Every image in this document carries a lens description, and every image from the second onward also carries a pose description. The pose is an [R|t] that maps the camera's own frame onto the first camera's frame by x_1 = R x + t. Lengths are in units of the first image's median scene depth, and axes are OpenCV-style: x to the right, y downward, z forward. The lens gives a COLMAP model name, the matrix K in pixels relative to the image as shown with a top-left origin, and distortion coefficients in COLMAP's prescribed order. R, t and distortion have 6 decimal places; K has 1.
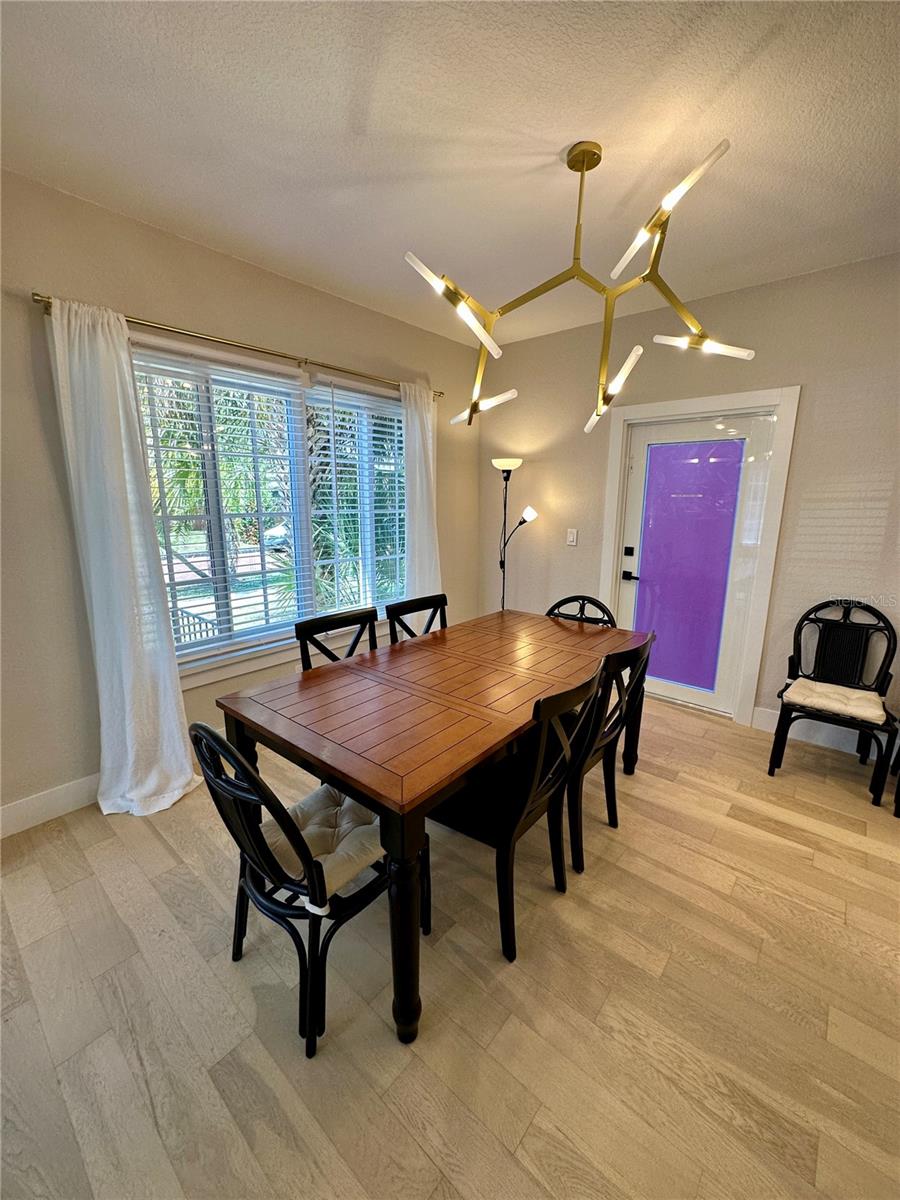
lens RADIAL K [[479.8, 0, 454.5], [0, 479.8, 597.1], [0, 0, 1]] dist [-0.007439, 0.001301]
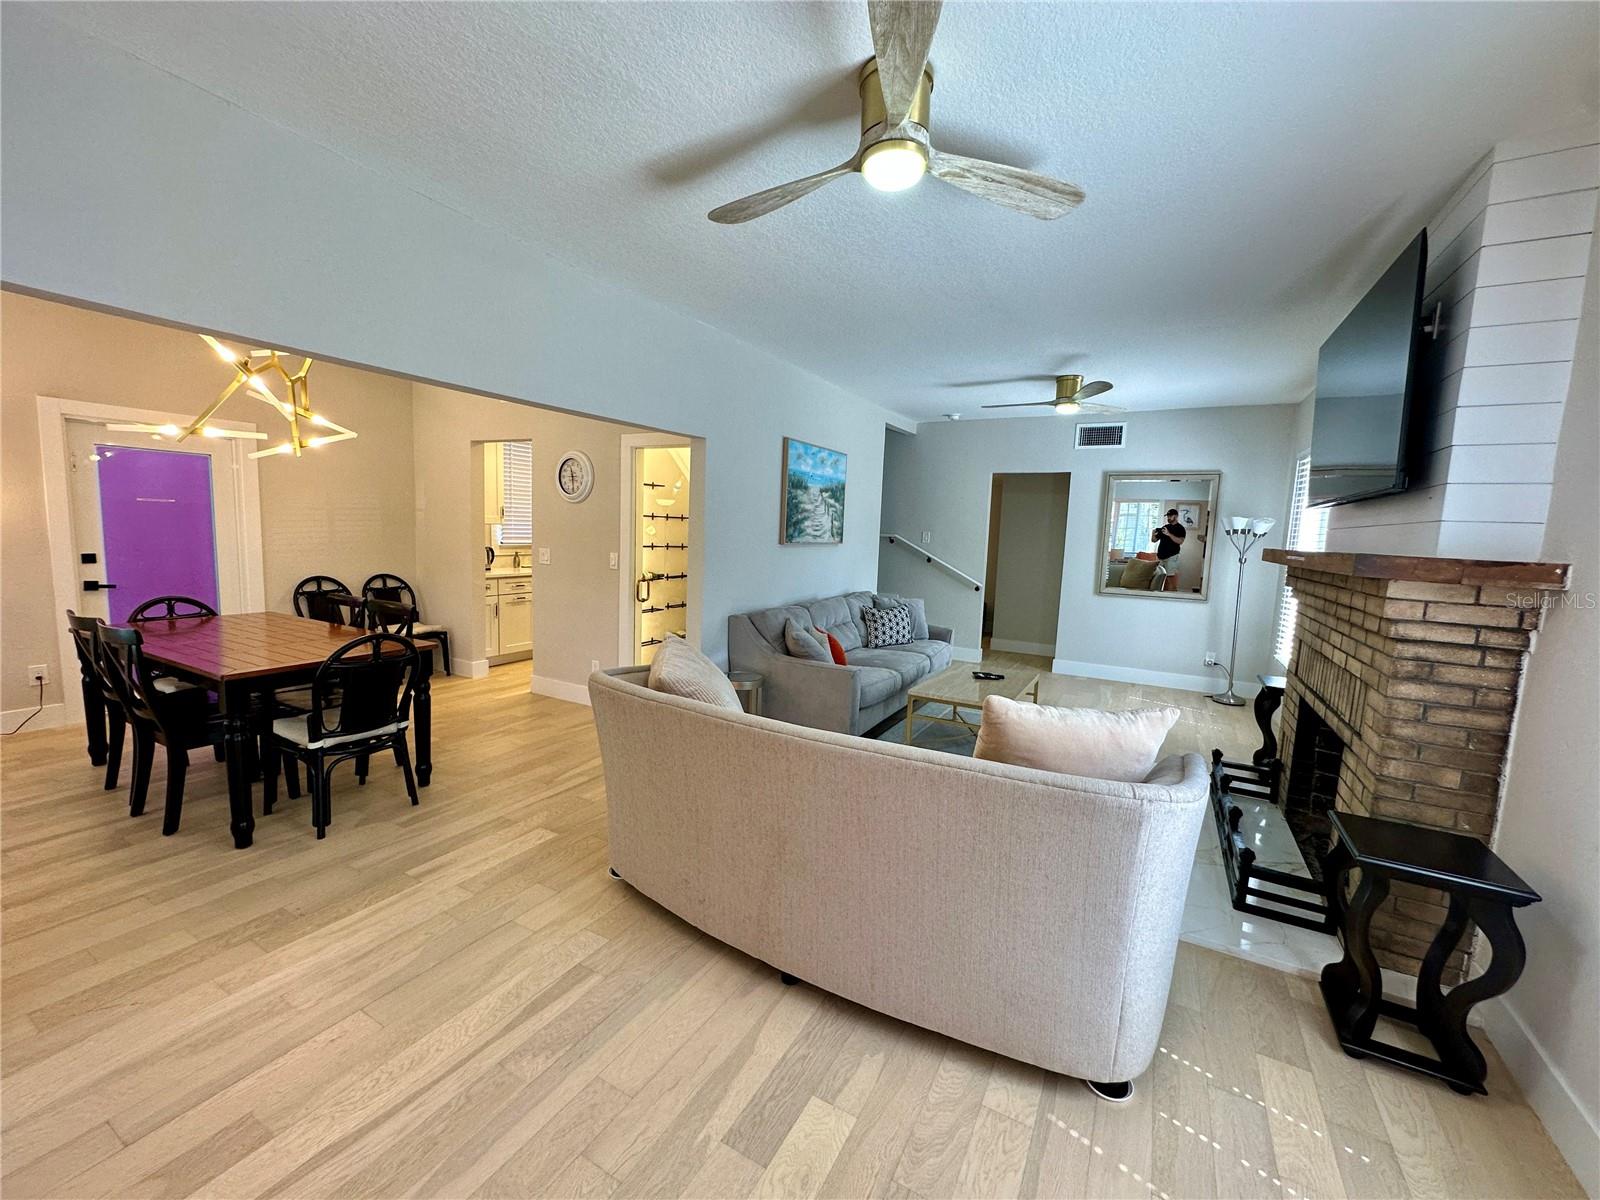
lens RADIAL K [[639.7, 0, 803.0], [0, 639.7, 597.0], [0, 0, 1]] dist [-0.007439, 0.001301]
pose [[-0.195022, -0.119099, 0.973541, -1.324374], [0.157975, 0.975826, 0.151024, 0.007746], [-0.967993, 0.183248, -0.171493, -0.092512]]
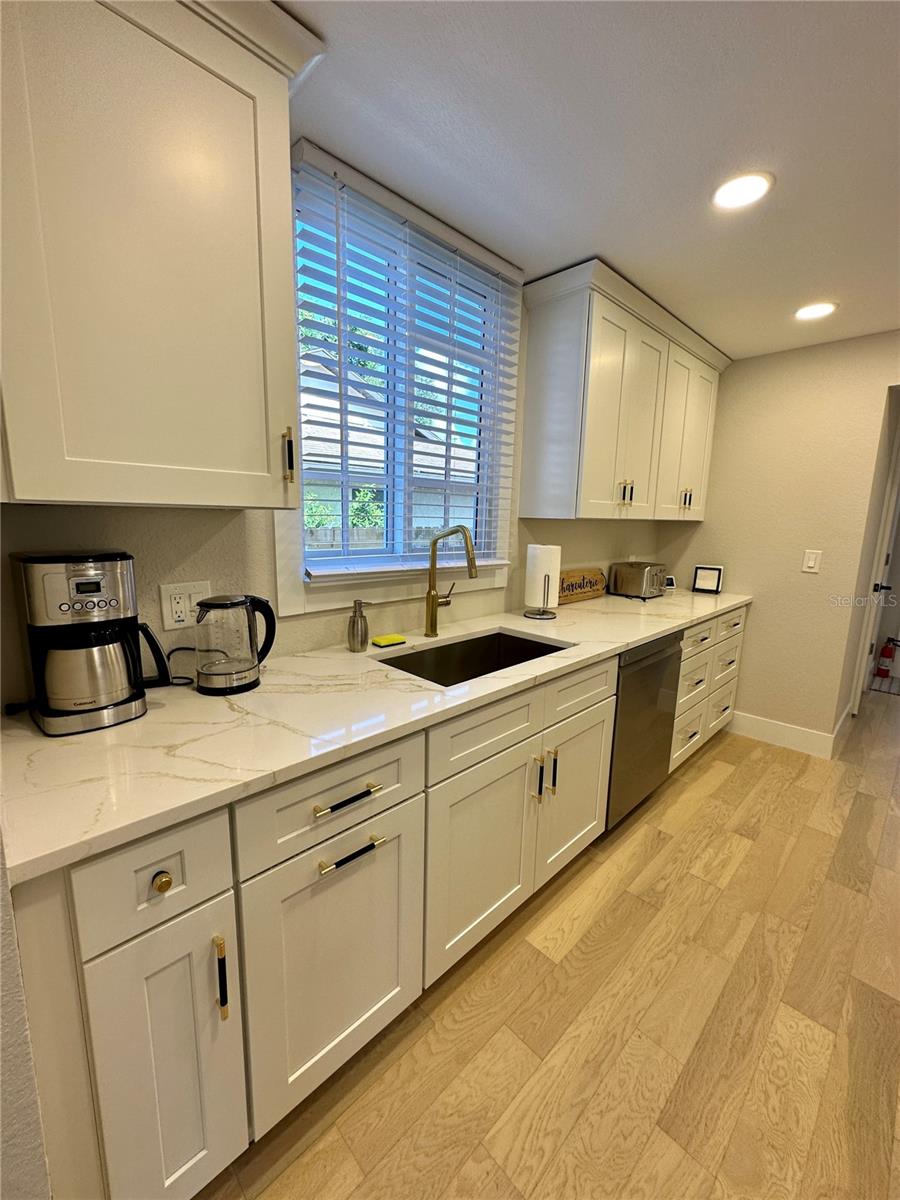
lens RADIAL K [[479.8, 0, 448.6], [0, 479.8, 597.8], [0, 0, 1]] dist [-0.007439, 0.001301]
pose [[0.101933, -0.165202, 0.980978, 0.734900], [0.174286, 0.973828, 0.145888, -0.030560], [-0.979405, 0.156100, 0.128057, 0.337204]]
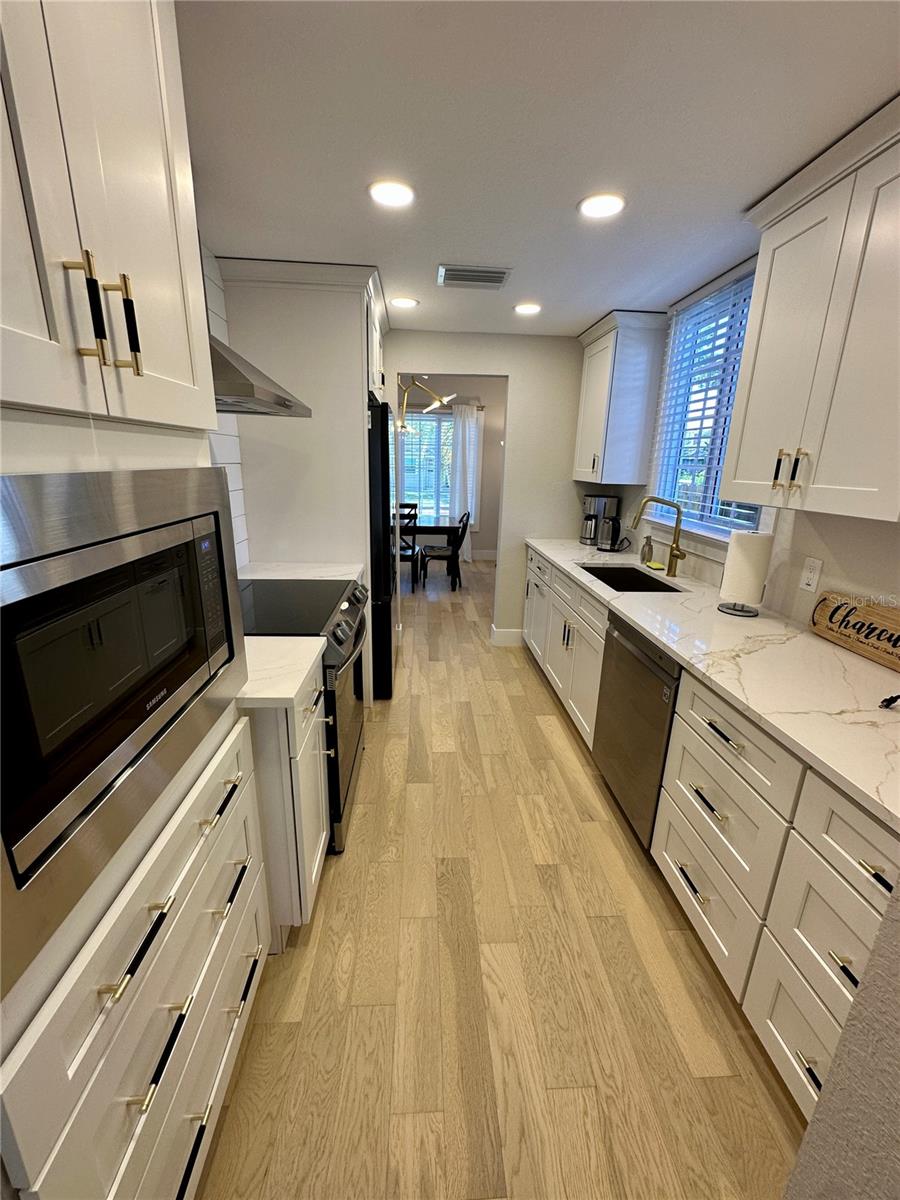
lens RADIAL K [[479.8, 0, 449.1], [0, 479.8, 599.0], [0, 0, 1]] dist [-0.007439, 0.001301]
pose [[0.686730, 0.215716, -0.694168, 1.725526], [-0.164662, 0.976293, 0.140490, 0.095255], [0.708017, 0.017825, 0.705970, -0.512360]]
